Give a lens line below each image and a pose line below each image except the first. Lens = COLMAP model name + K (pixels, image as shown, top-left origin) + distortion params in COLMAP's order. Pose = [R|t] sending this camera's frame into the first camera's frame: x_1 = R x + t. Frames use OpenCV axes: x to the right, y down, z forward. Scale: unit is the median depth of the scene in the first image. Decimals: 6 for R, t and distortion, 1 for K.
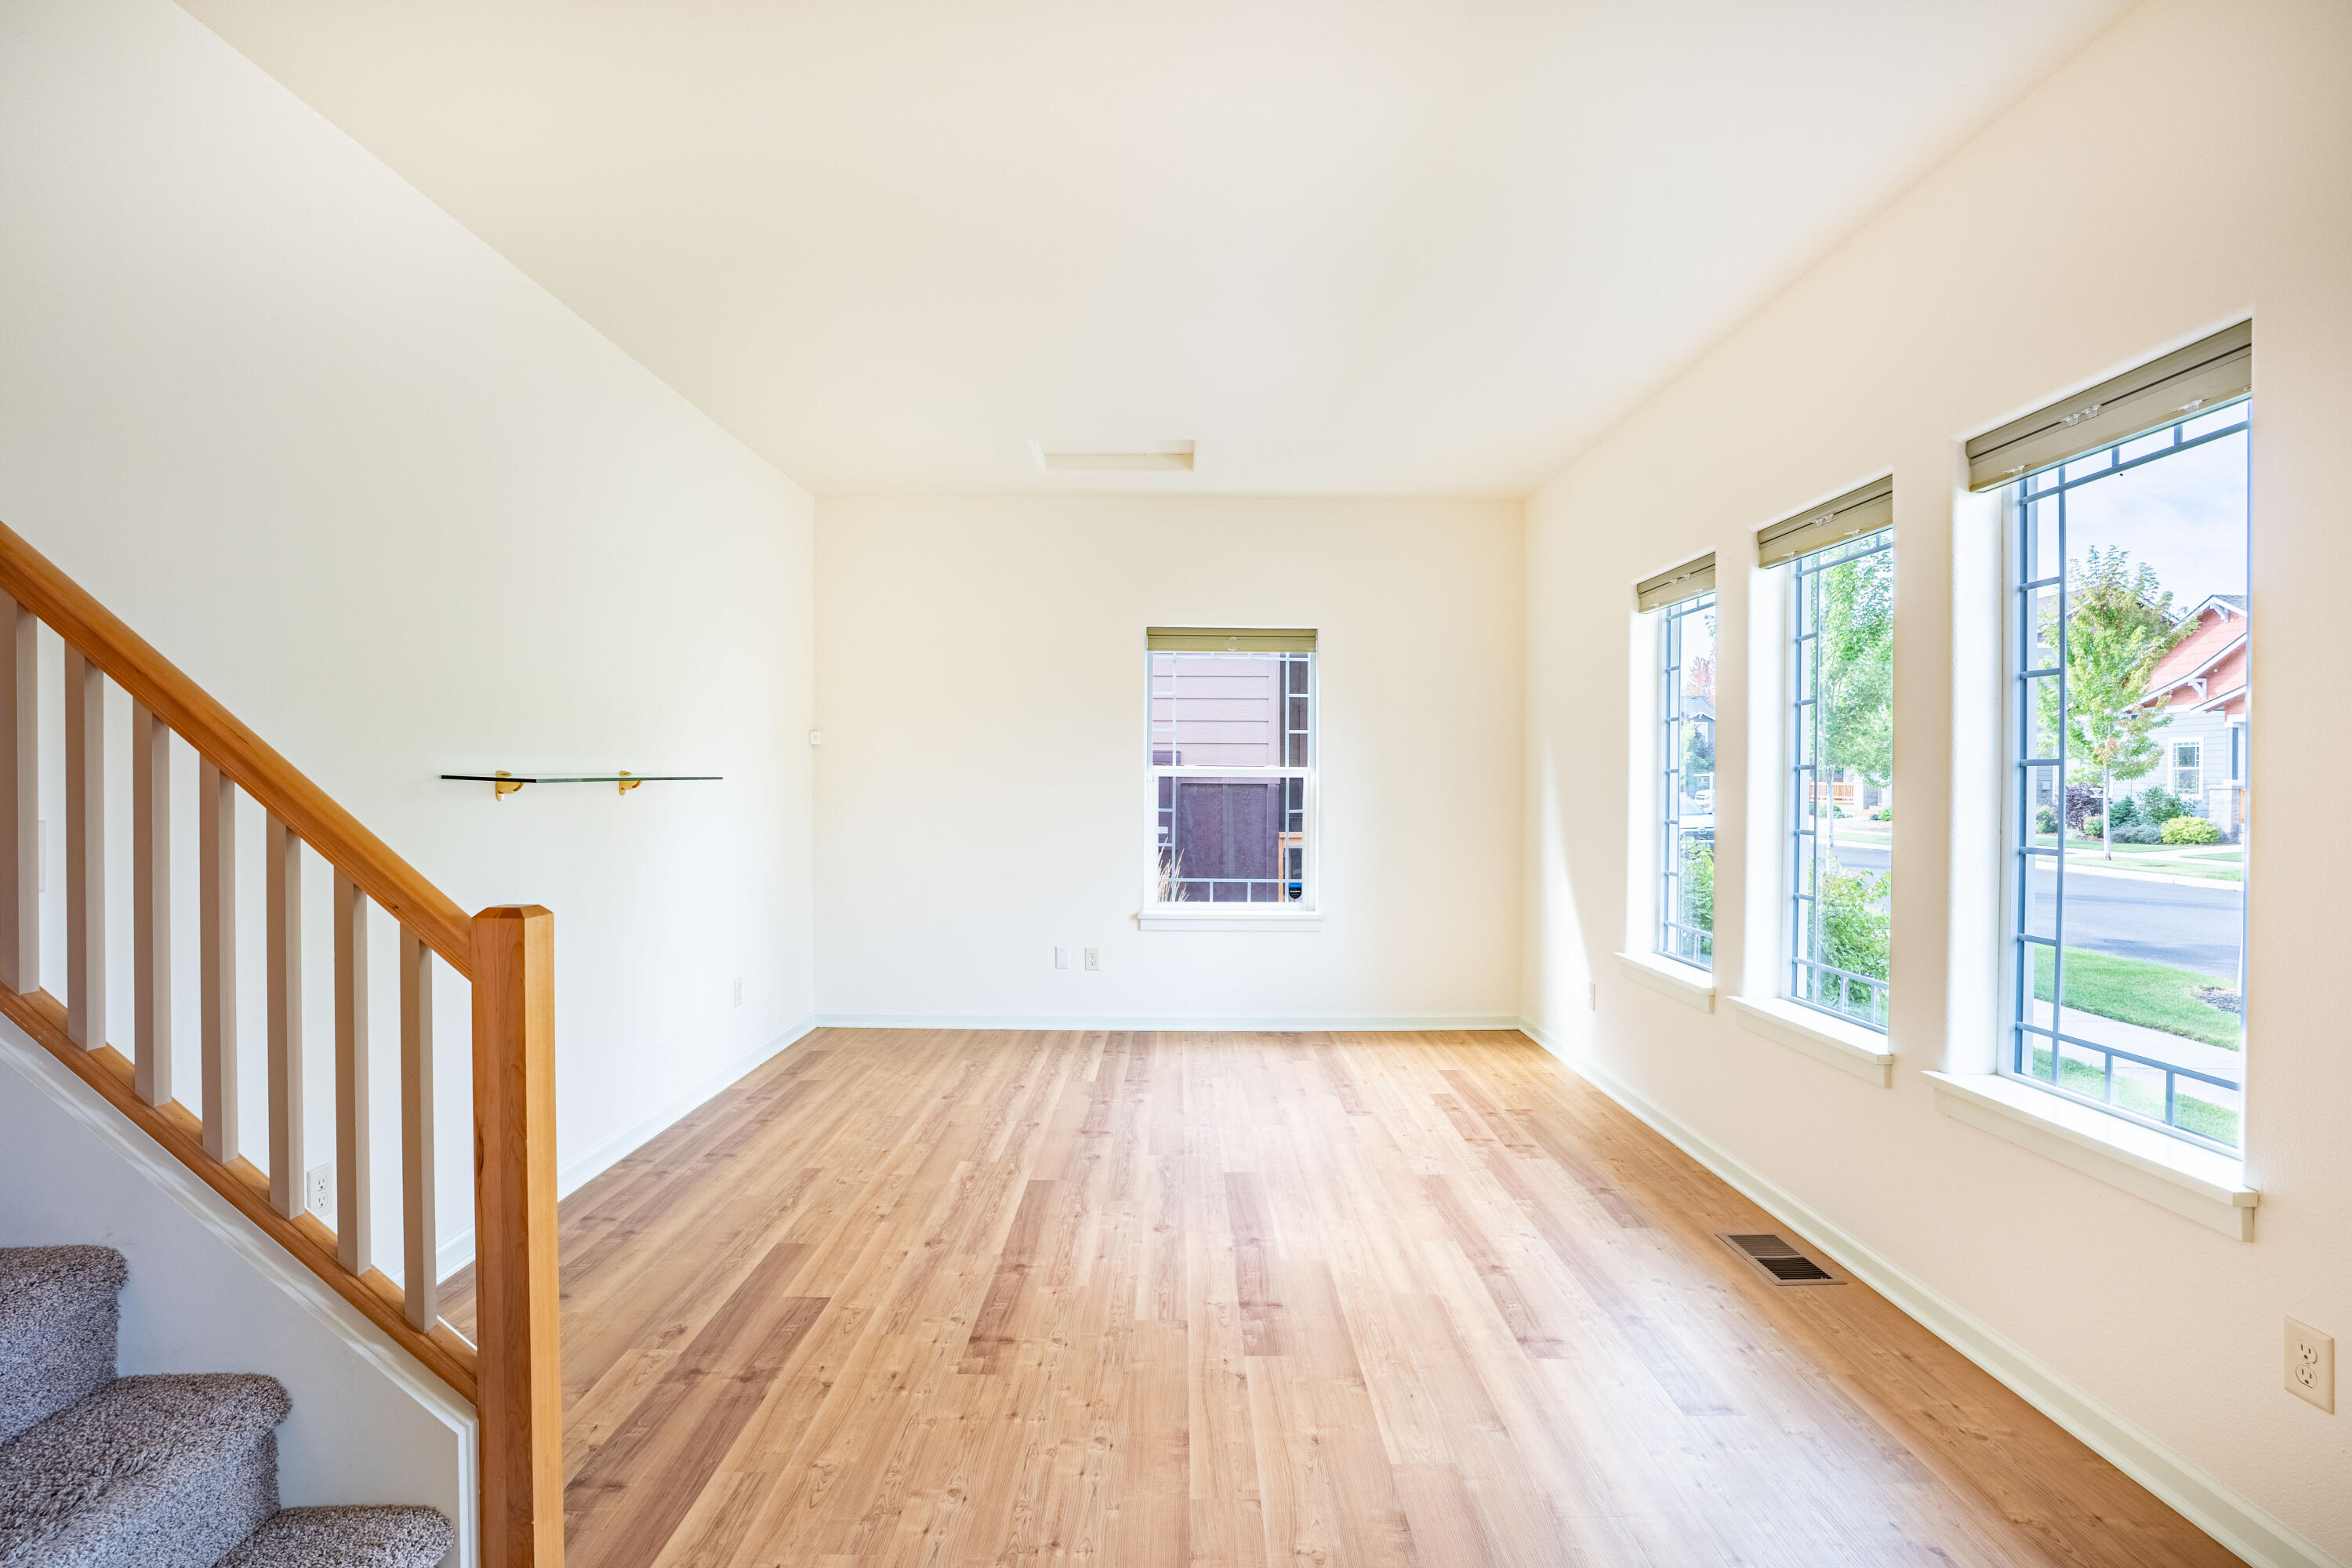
lens RADIAL K [[1151.9, 0, 1183.5], [0, 1151.9, 791.6], [0, 0, 1]] dist [-0.063375, 0.029827]
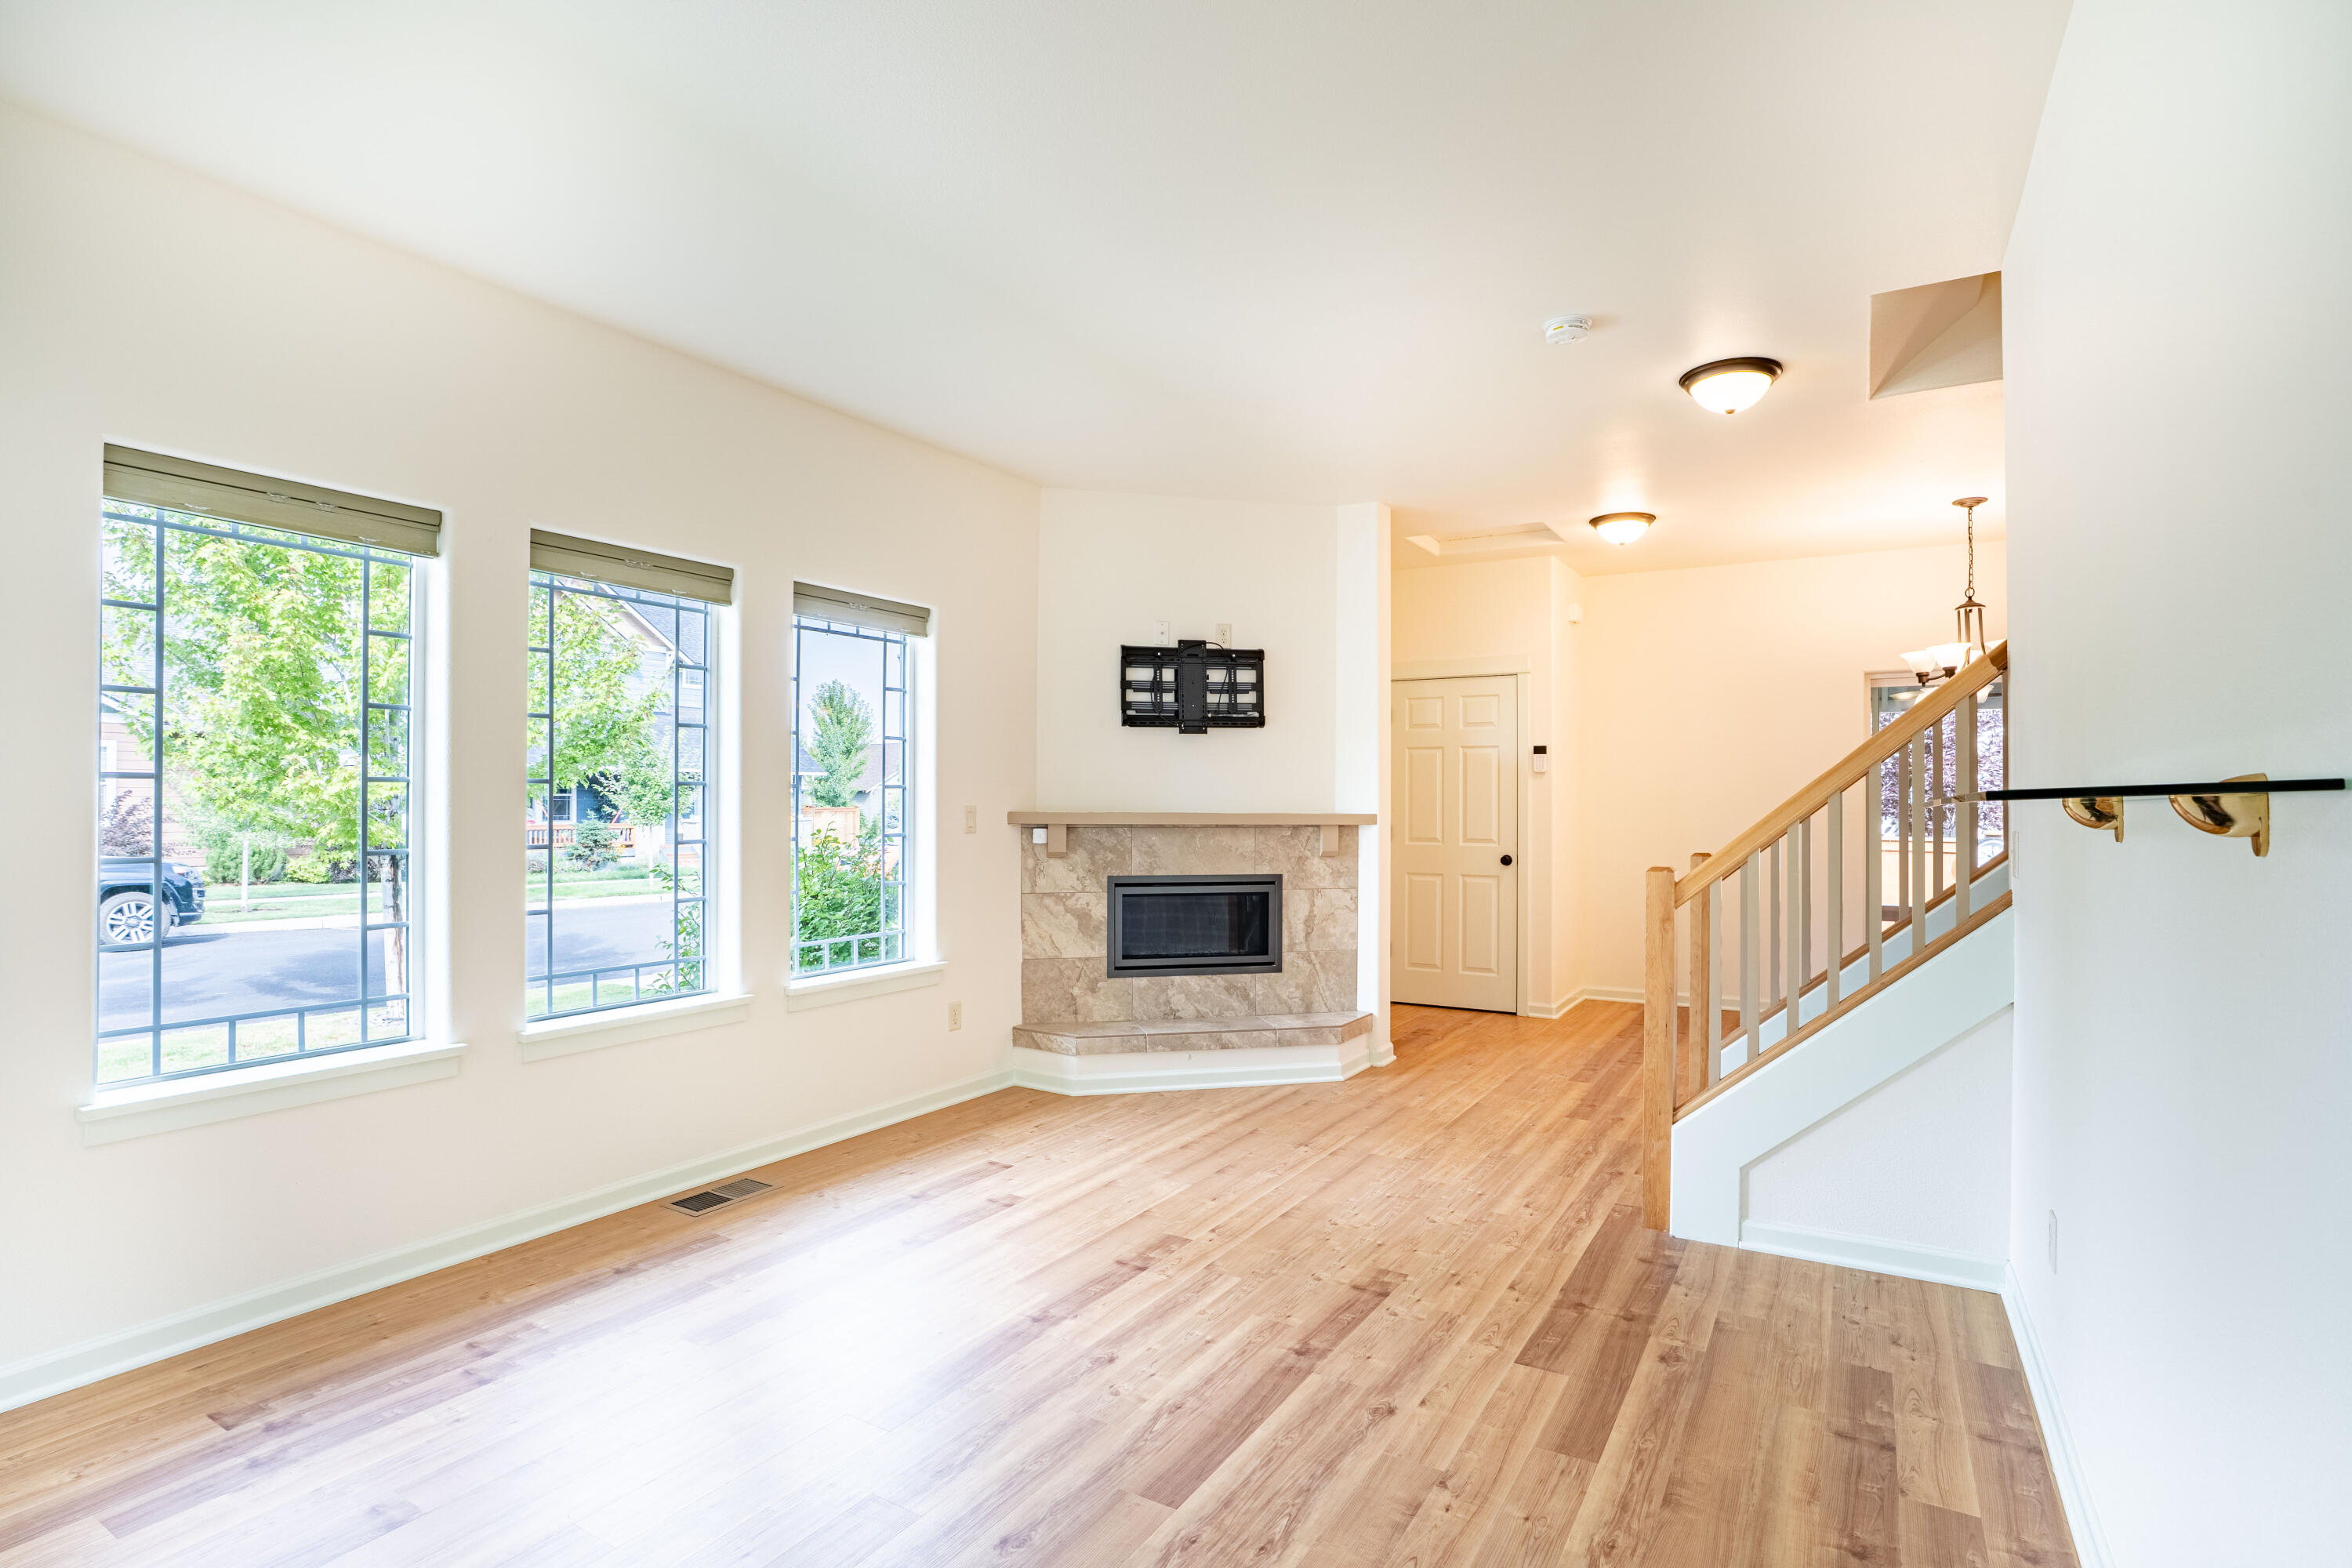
lens RADIAL K [[1151.9, 0, 1183.5], [0, 1151.9, 791.6], [0, 0, 1]] dist [-0.063375, 0.029827]
pose [[-0.856056, -0.002230, 0.516878, -0.539620], [-0.002388, 0.999997, 0.000358, -0.017586], [-0.516878, -0.000928, -0.856059, 1.872588]]
